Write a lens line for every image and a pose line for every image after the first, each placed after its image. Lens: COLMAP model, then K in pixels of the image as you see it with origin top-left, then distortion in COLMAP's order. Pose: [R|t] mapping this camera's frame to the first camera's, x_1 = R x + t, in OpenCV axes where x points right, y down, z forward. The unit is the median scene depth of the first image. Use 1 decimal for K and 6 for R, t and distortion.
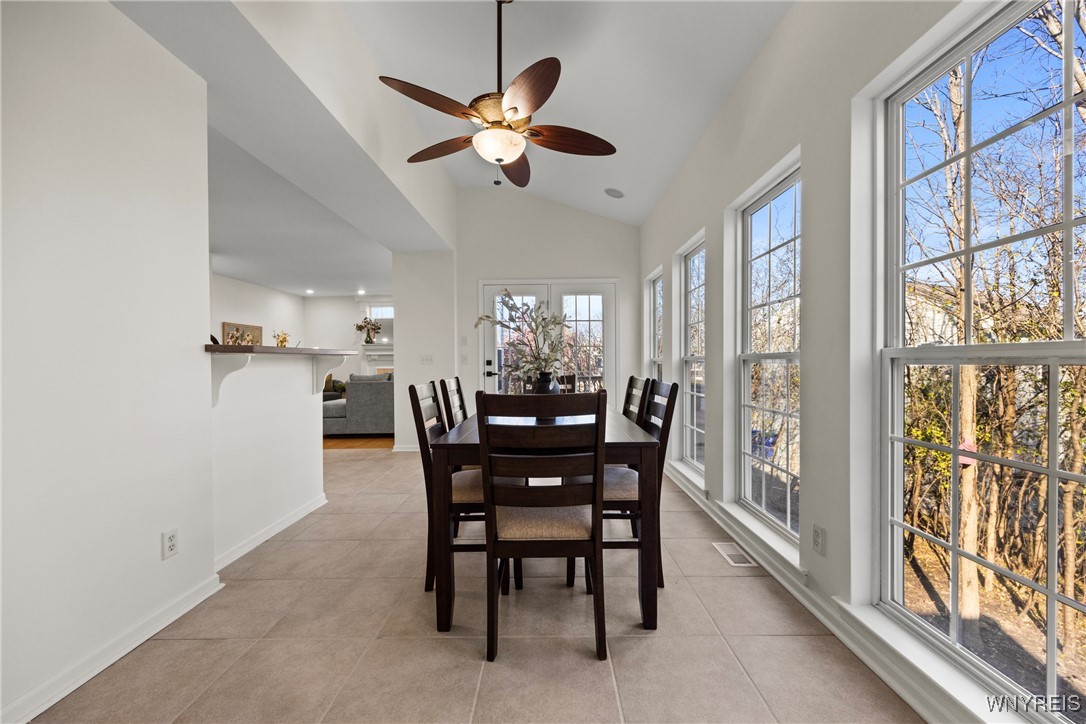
lens RADIAL K [[417.4, 0, 546.7], [0, 417.4, 360.6], [0, 0, 1]] dist [-0.000631, 0.000113]
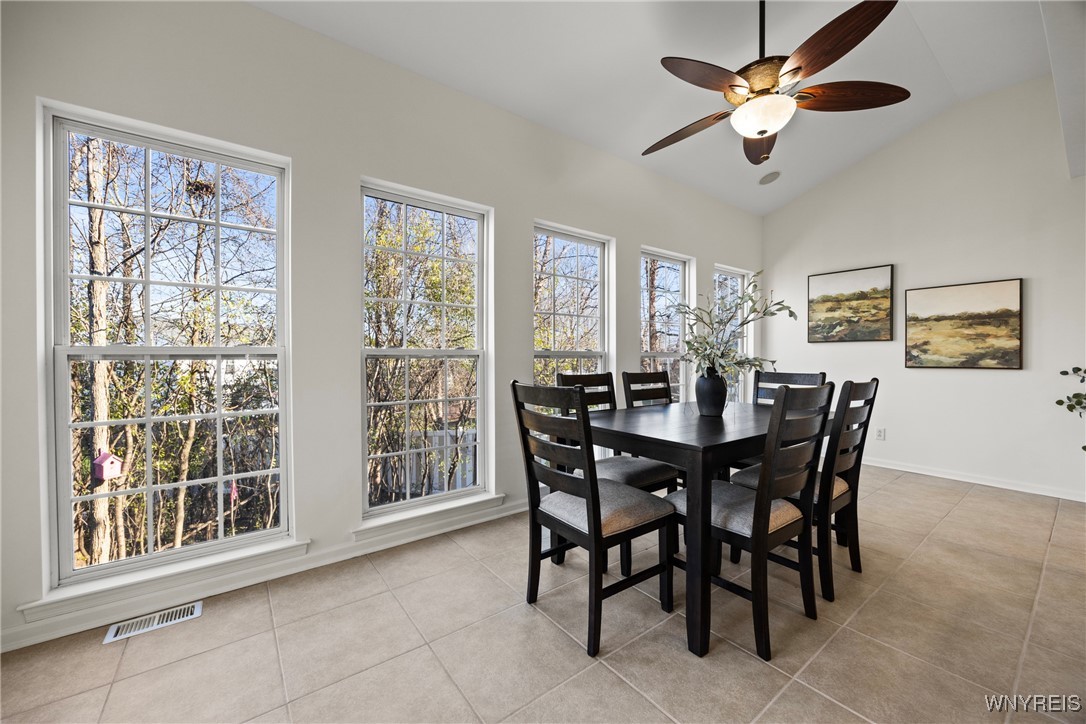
lens RADIAL K [[417.4, 0, 546.7], [0, 417.4, 360.6], [0, 0, 1]] dist [-0.000631, 0.000113]
pose [[-0.608874, -0.003515, 0.793259, -0.580903], [0.001469, 0.999983, 0.005559, 0.008415], [-0.793265, 0.004551, -0.608859, 2.051382]]
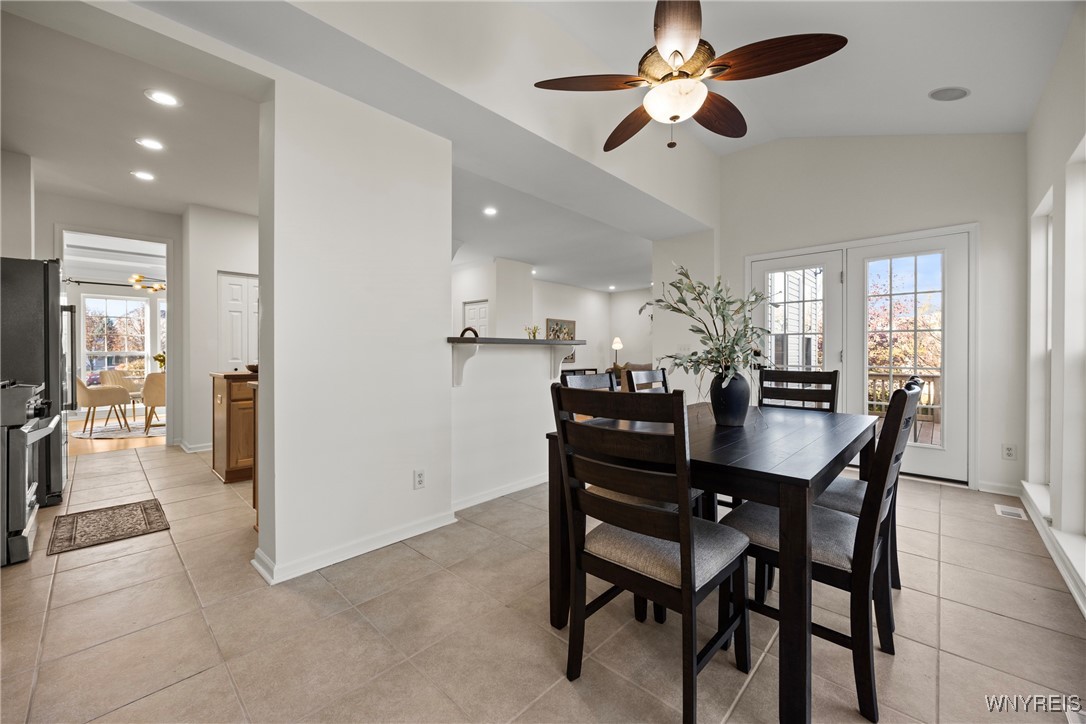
lens RADIAL K [[425.9, 0, 544.7], [0, 425.9, 348.5], [0, 0, 1]] dist [-0.003005, -0.000283]
pose [[0.733007, 0.003309, -0.680213, 0.311614], [-0.005909, 0.999981, -0.001504, -0.001599], [0.680196, 0.005122, 0.733013, 0.190558]]
